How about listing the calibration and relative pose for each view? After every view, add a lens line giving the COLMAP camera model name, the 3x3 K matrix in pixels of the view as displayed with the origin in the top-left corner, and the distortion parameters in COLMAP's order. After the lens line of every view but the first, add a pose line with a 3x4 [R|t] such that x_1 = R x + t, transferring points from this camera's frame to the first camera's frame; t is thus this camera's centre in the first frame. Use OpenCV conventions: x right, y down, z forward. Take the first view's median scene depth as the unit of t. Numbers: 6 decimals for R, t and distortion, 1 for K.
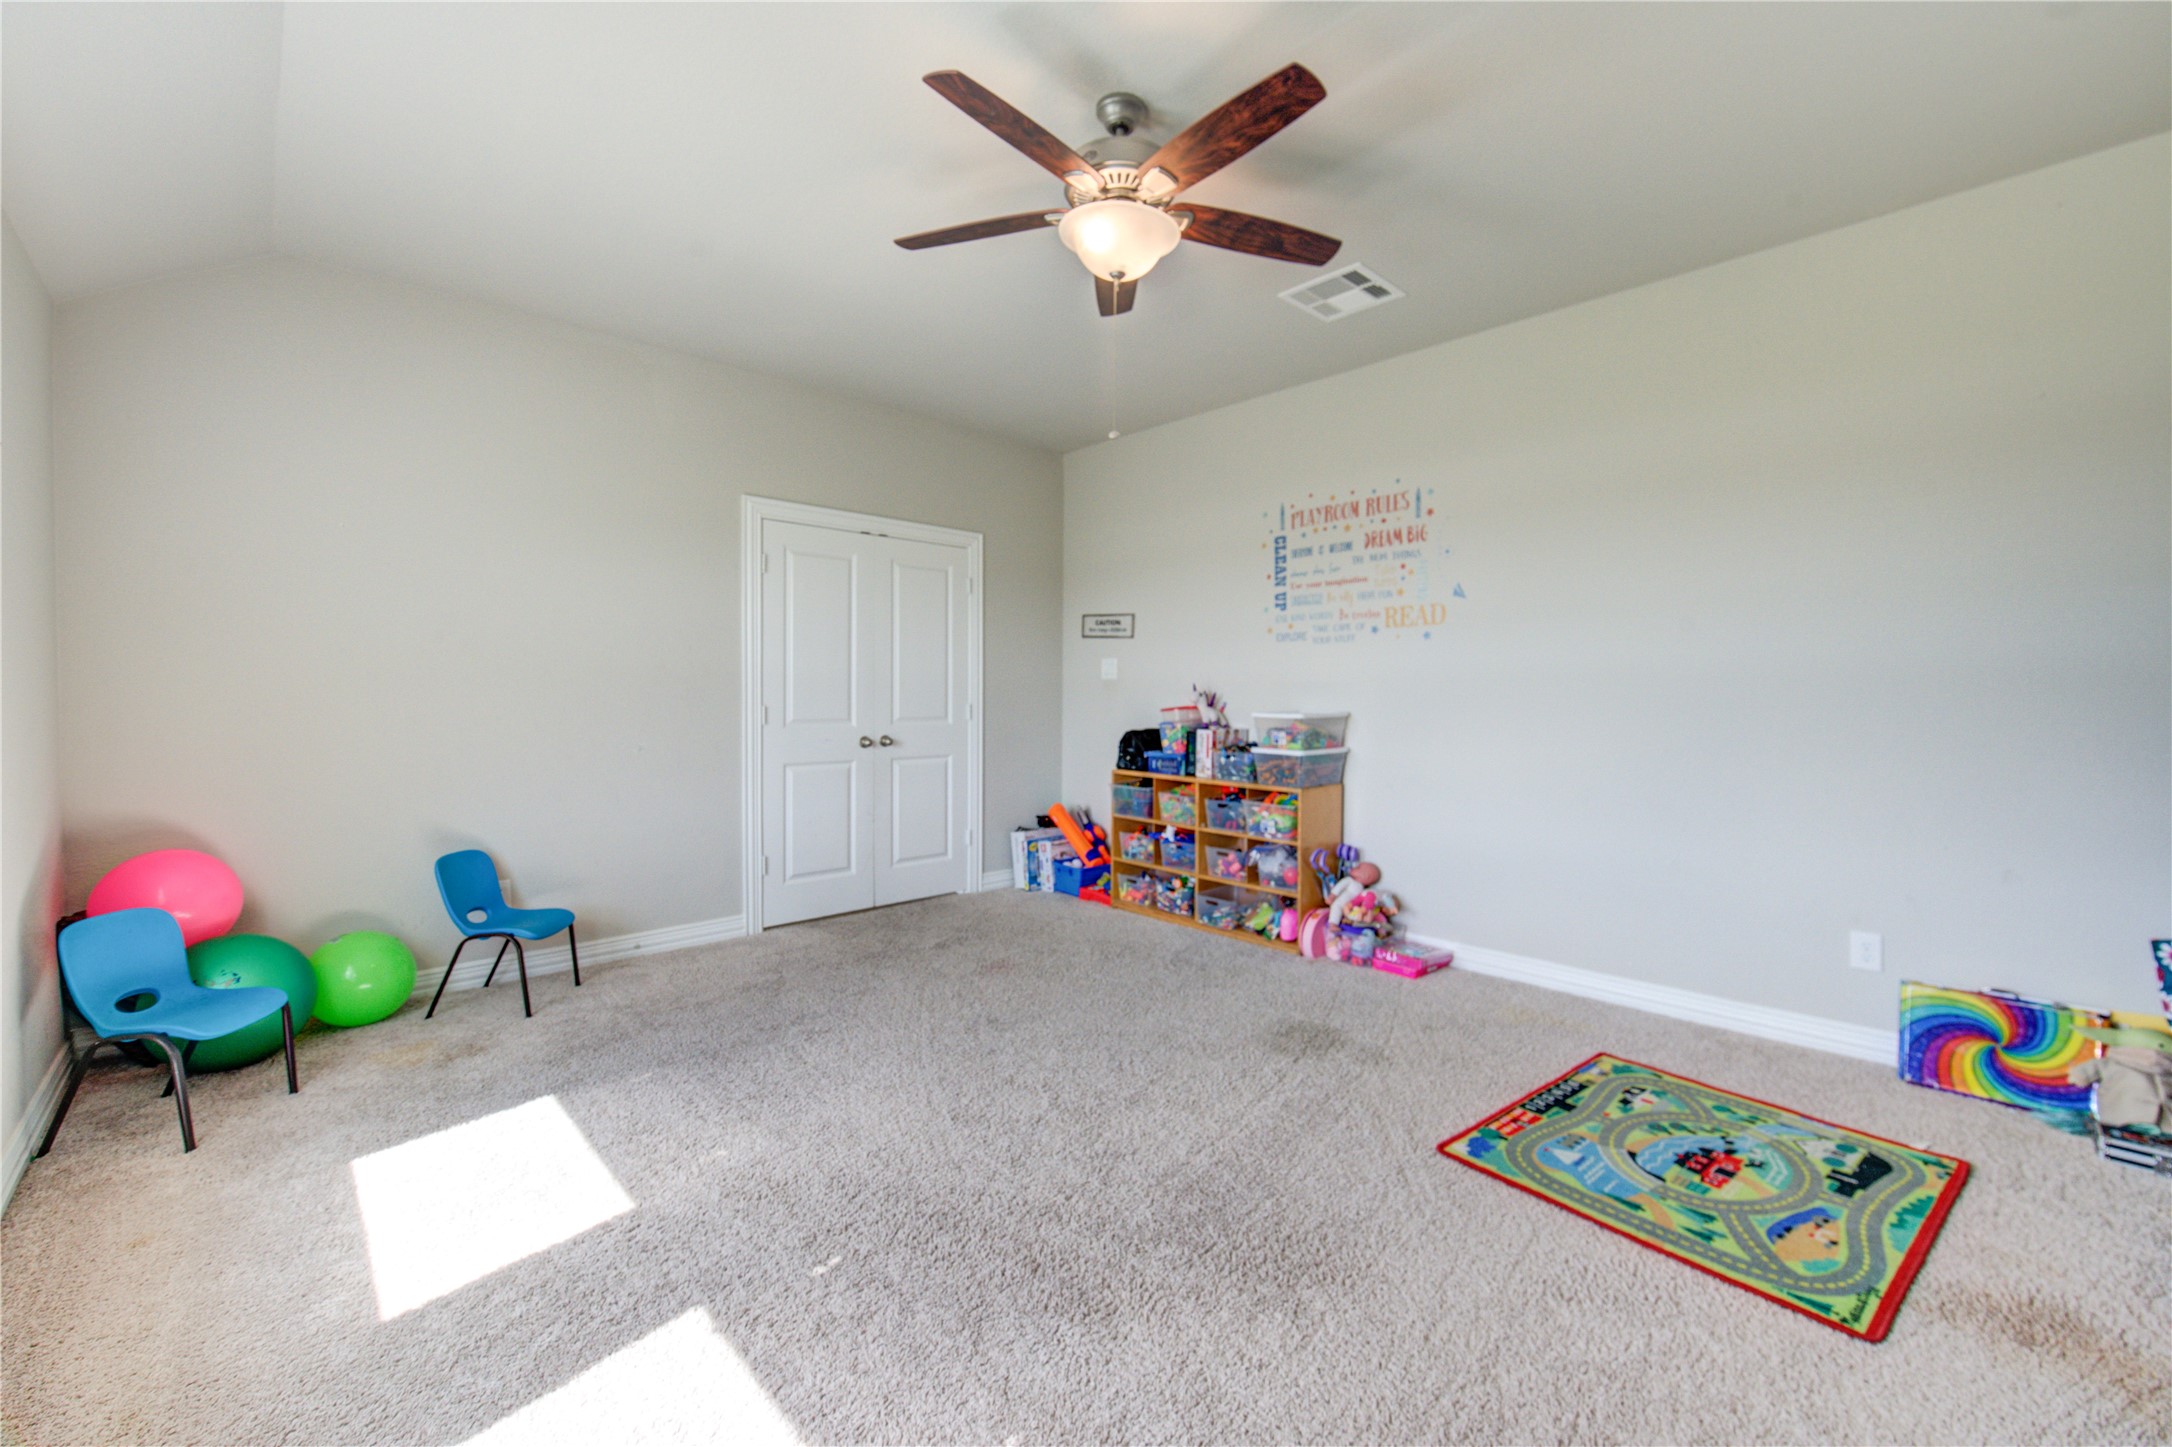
lens RADIAL K [[879.1, 0, 1087.8], [0, 879.1, 726.4], [0, 0, 1]] dist [-0.002213, -0.002894]
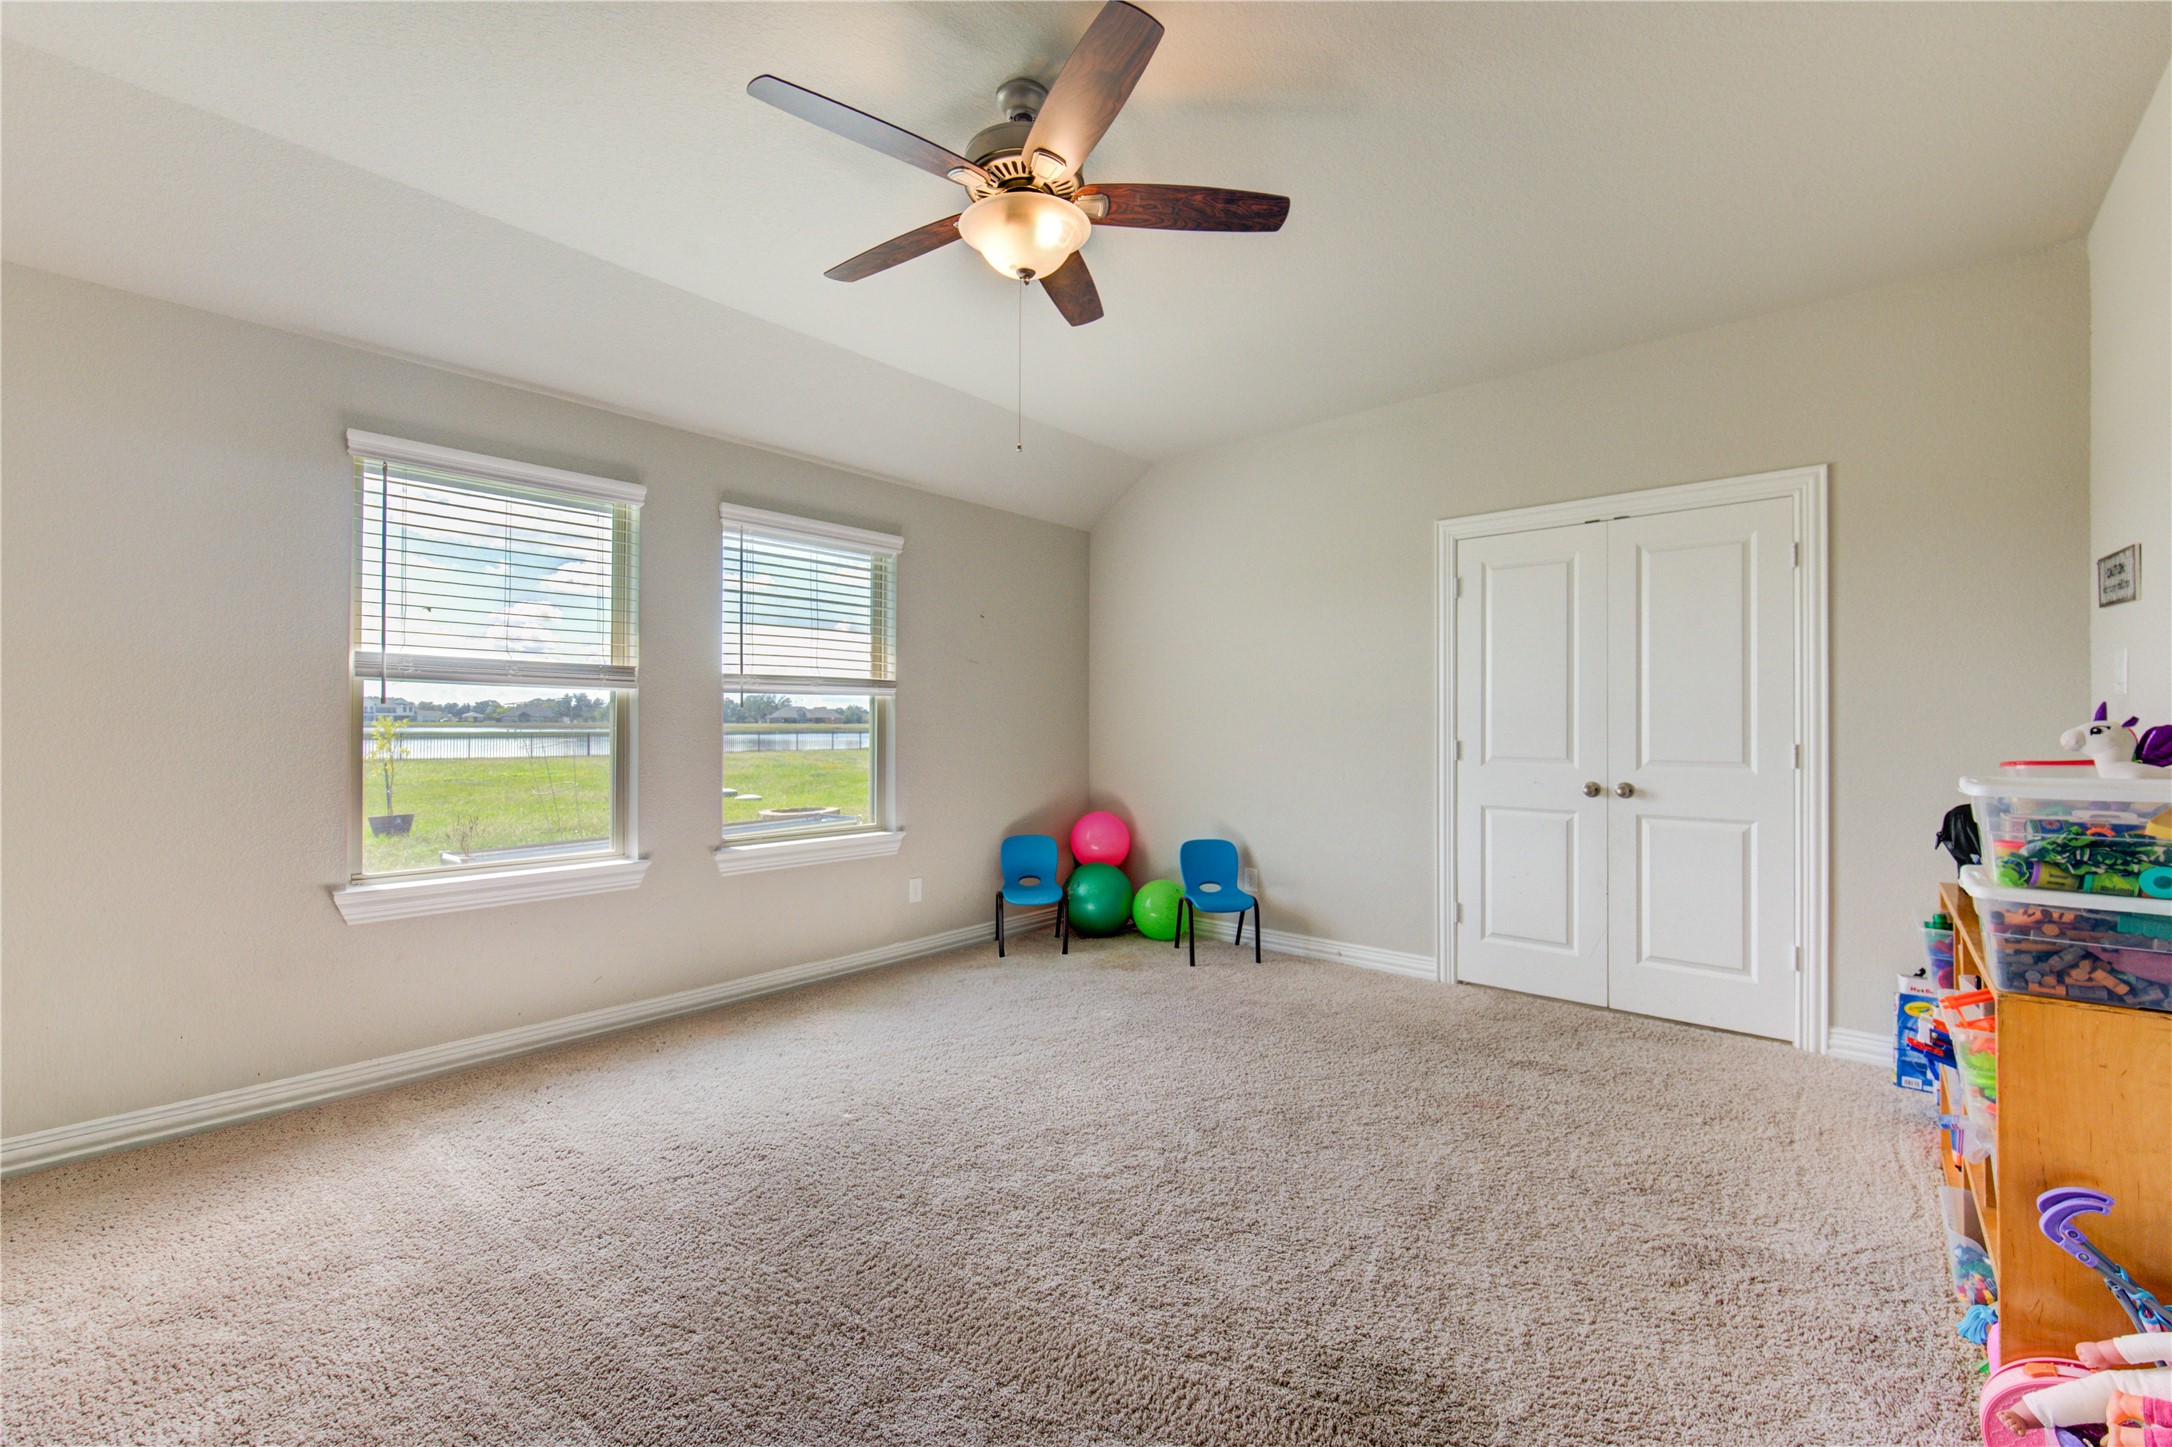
lens RADIAL K [[879.1, 0, 1094.8], [0, 879.1, 723.0], [0, 0, 1]] dist [-0.002213, -0.002894]
pose [[0.089953, -0.002561, -0.995943, 0.527171], [-0.035092, 0.999368, -0.005739, -0.022680], [0.995328, 0.035466, 0.089806, 0.538552]]
